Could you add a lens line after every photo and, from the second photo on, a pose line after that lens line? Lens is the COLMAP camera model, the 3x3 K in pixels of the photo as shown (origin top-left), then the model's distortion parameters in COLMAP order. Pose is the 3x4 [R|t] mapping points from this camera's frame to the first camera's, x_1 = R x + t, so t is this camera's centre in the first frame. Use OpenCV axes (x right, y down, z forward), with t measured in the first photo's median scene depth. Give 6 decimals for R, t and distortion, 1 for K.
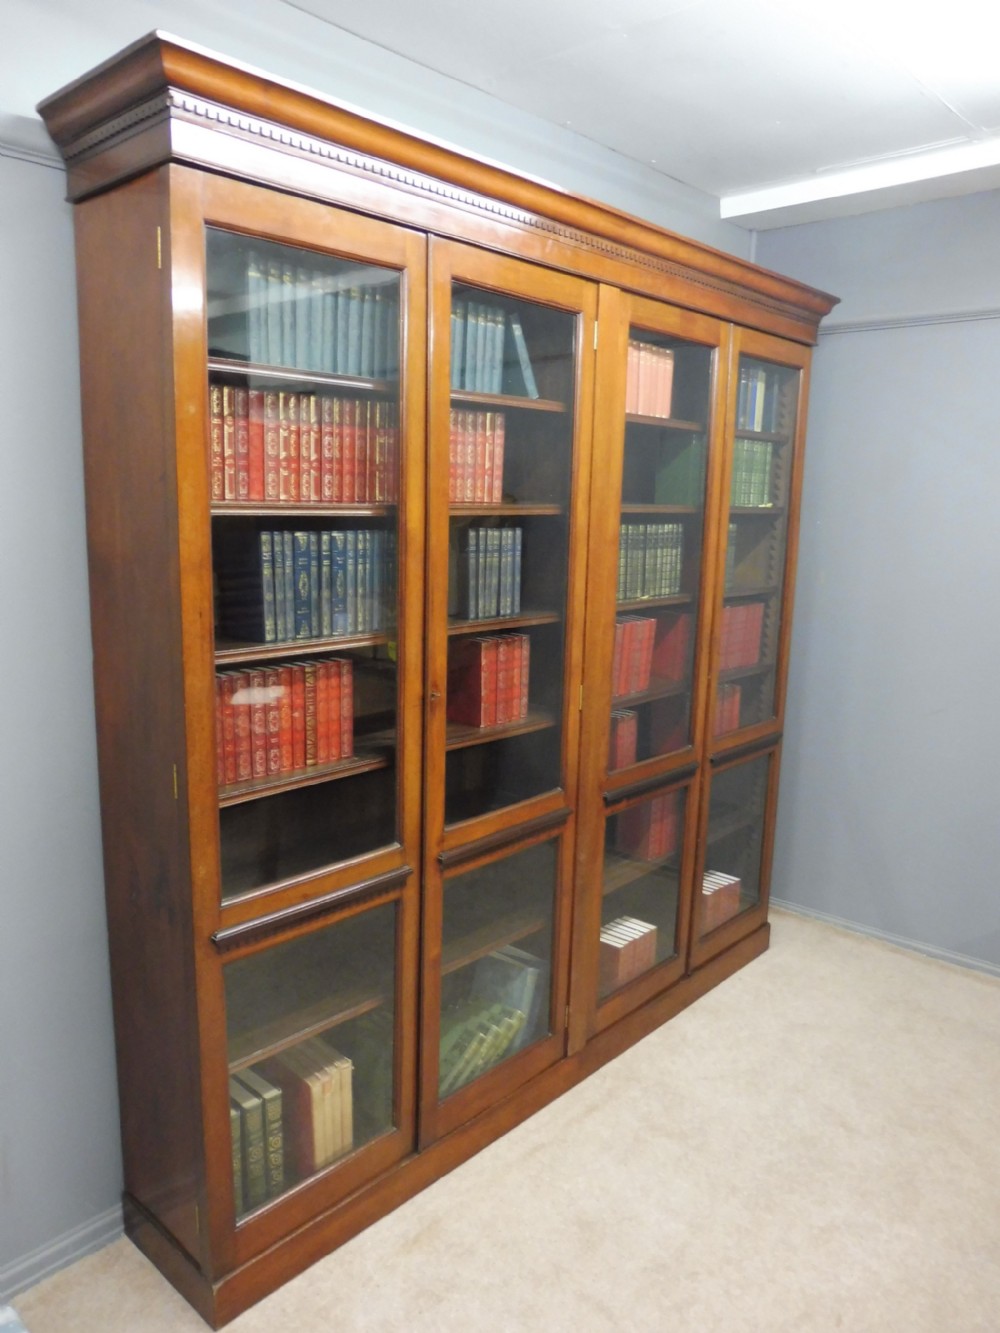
lens RADIAL K [[965.8, 0, 496.1], [0, 965.8, 671.2], [0, 0, 1]] dist [-0.051325, 0.019410]
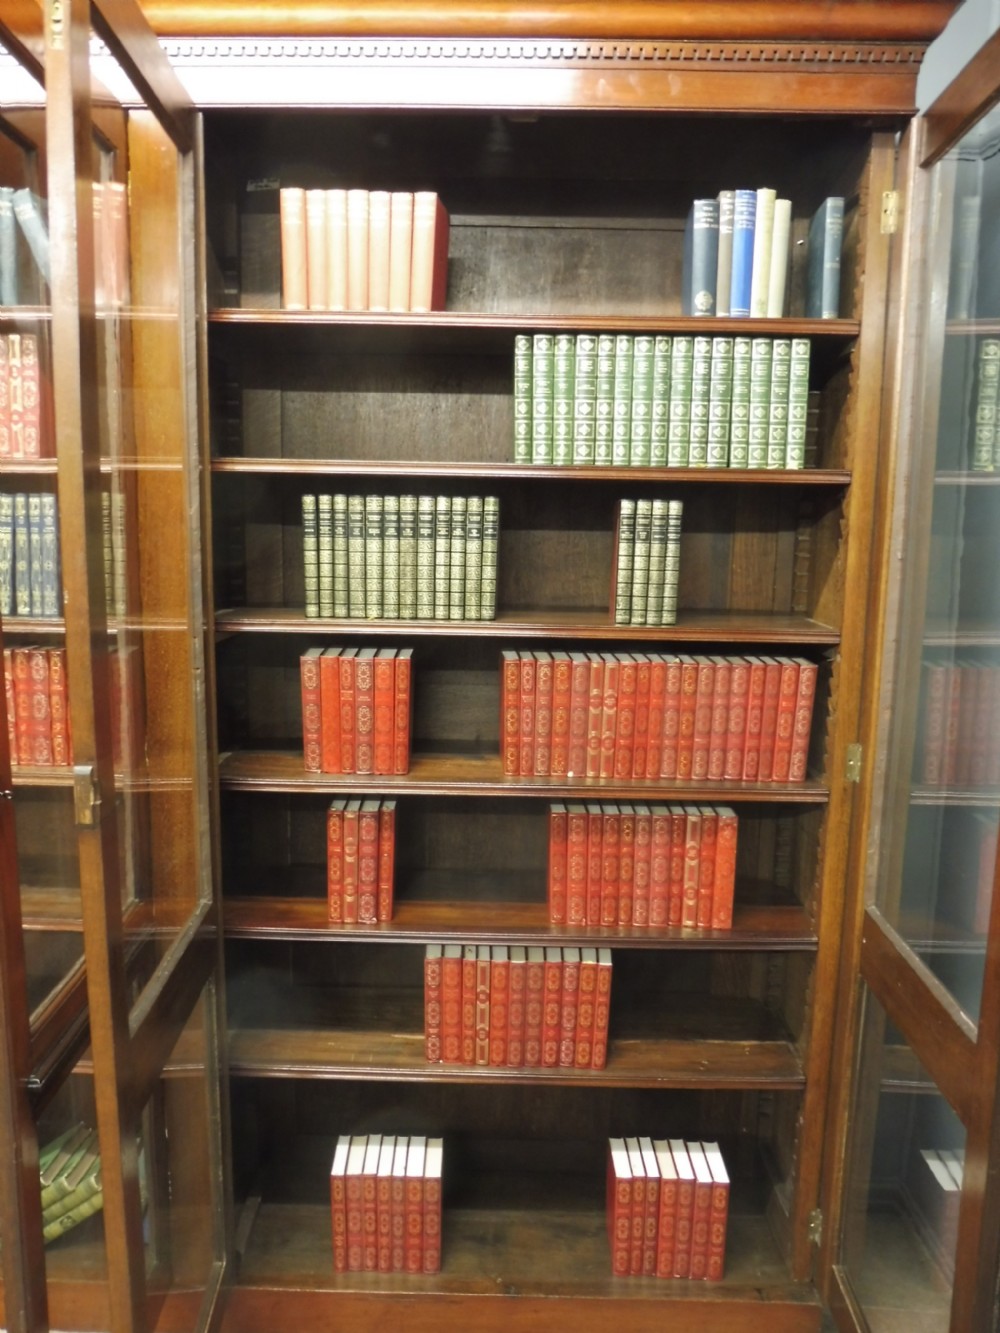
lens RADIAL K [[965.8, 0, 498.8], [0, 965.8, 668.8], [0, 0, 1]] dist [-0.051325, 0.019410]
pose [[0.664435, 0.105229, -0.739901, 0.847914], [-0.137301, 0.990374, 0.017554, -0.087004], [0.734626, 0.089926, 0.672487, 0.859294]]
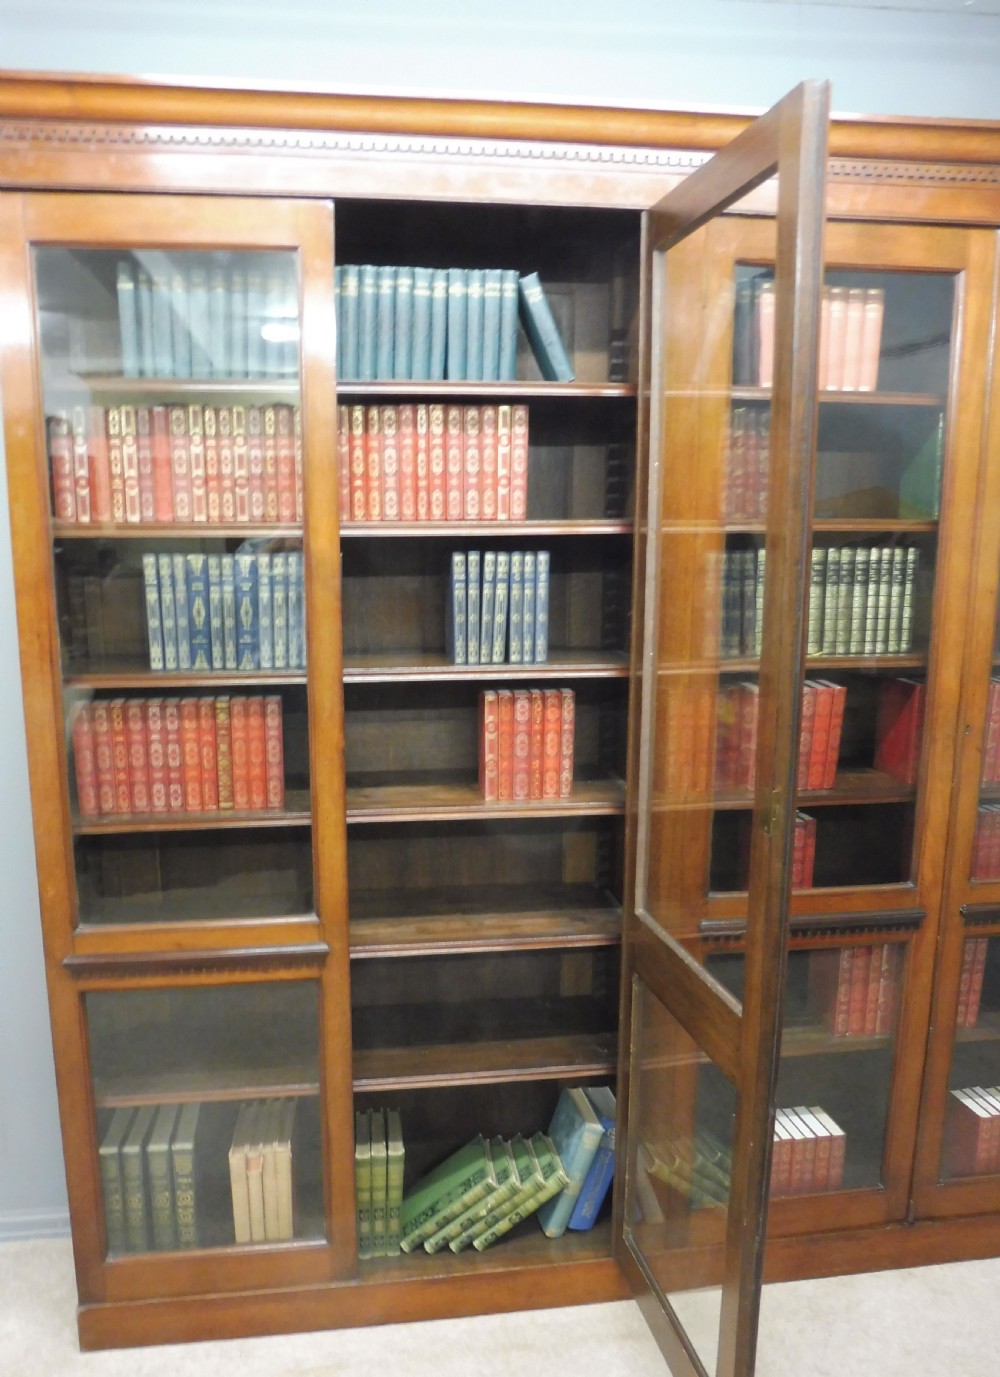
lens RADIAL K [[1024.2, 0, 457.5], [0, 1024.2, 716.6], [0, 0, 1]] dist [-0.048458, 0.013903]
pose [[0.765293, 0.089140, -0.637480, 0.554931], [-0.095796, 0.995108, 0.024145, -0.032703], [0.636514, 0.042590, 0.770088, 0.360900]]
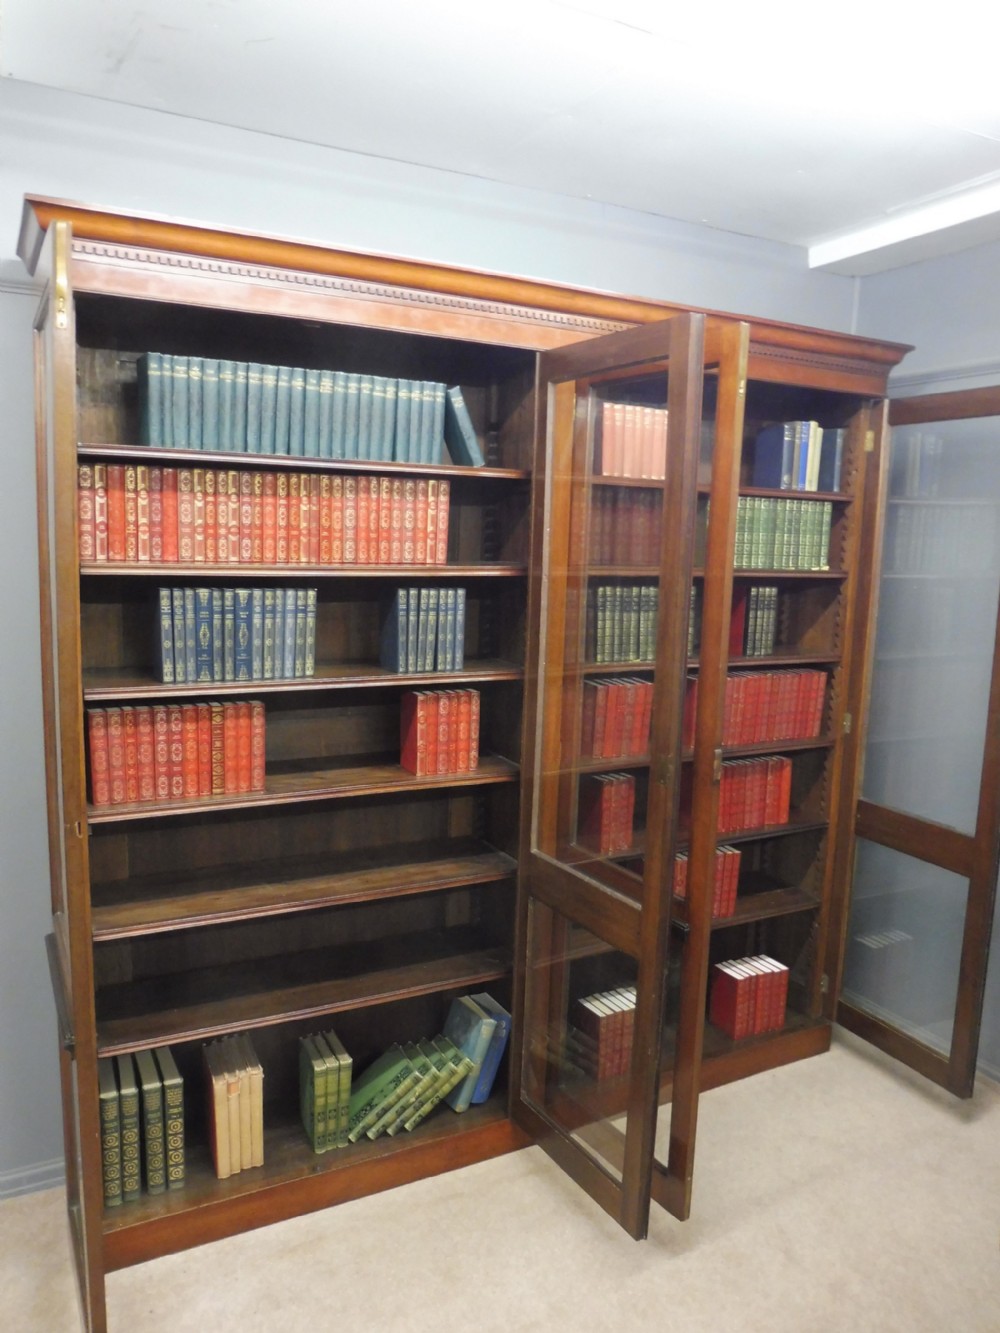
lens RADIAL K [[965.8, 0, 498.7], [0, 965.8, 672.0], [0, 0, 1]] dist [-0.051325, 0.019410]
pose [[0.942268, 0.053628, -0.330538, 0.452623], [-0.069440, 0.996929, -0.036206, -0.025262], [0.327581, 0.057068, 0.943098, 0.034241]]
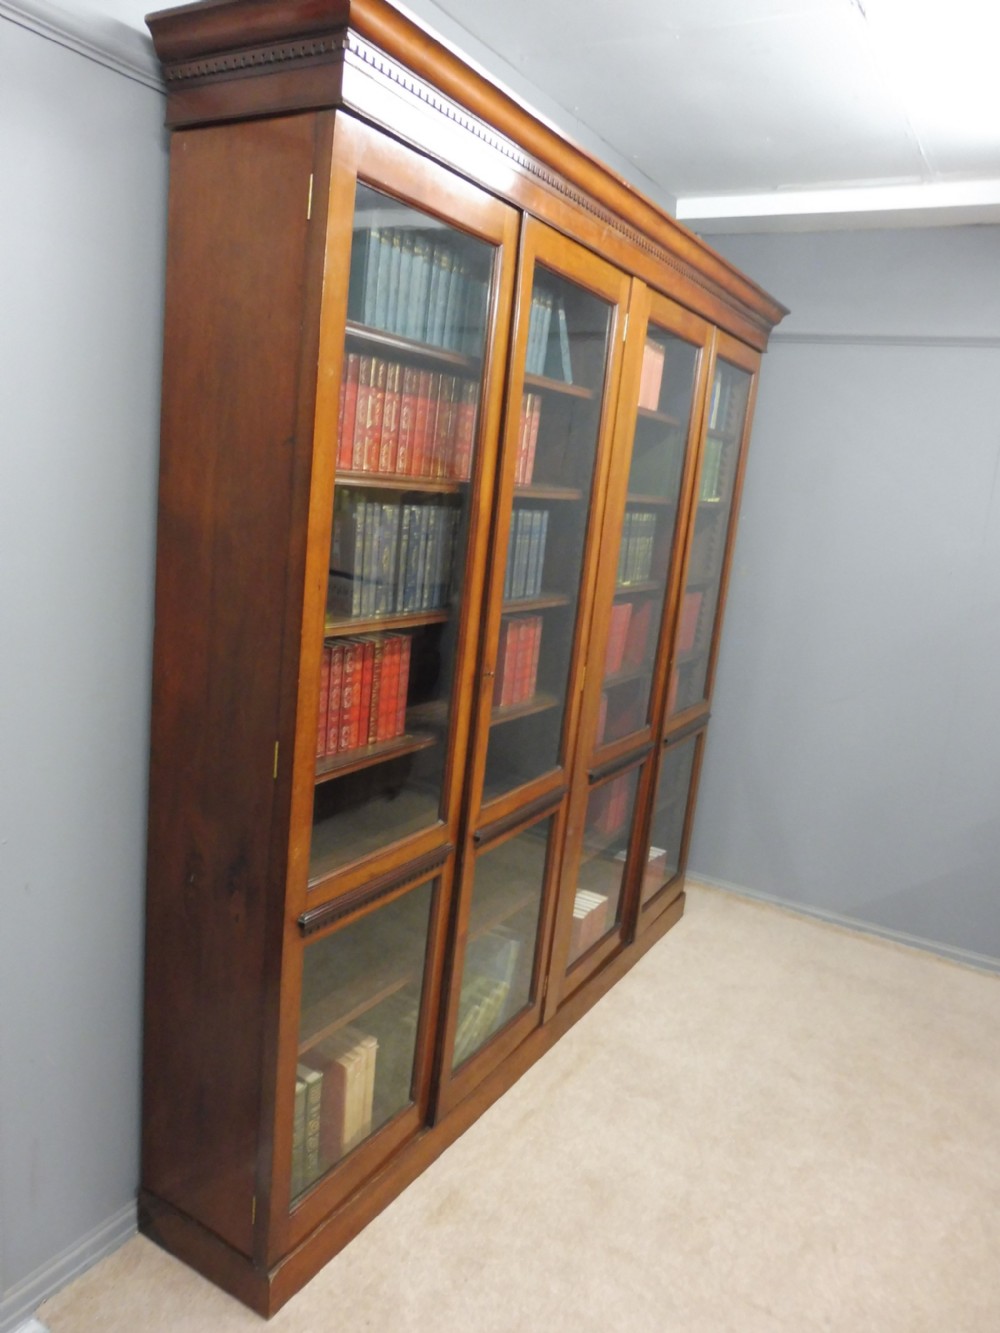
lens RADIAL K [[965.8, 0, 493.5], [0, 965.8, 671.0], [0, 0, 1]] dist [-0.051325, 0.019410]
pose [[0.976743, 0.031715, 0.212053, -0.263636], [-0.038311, 0.998899, 0.027071, -0.006056], [-0.210961, -0.034566, 0.976883, 0.017211]]
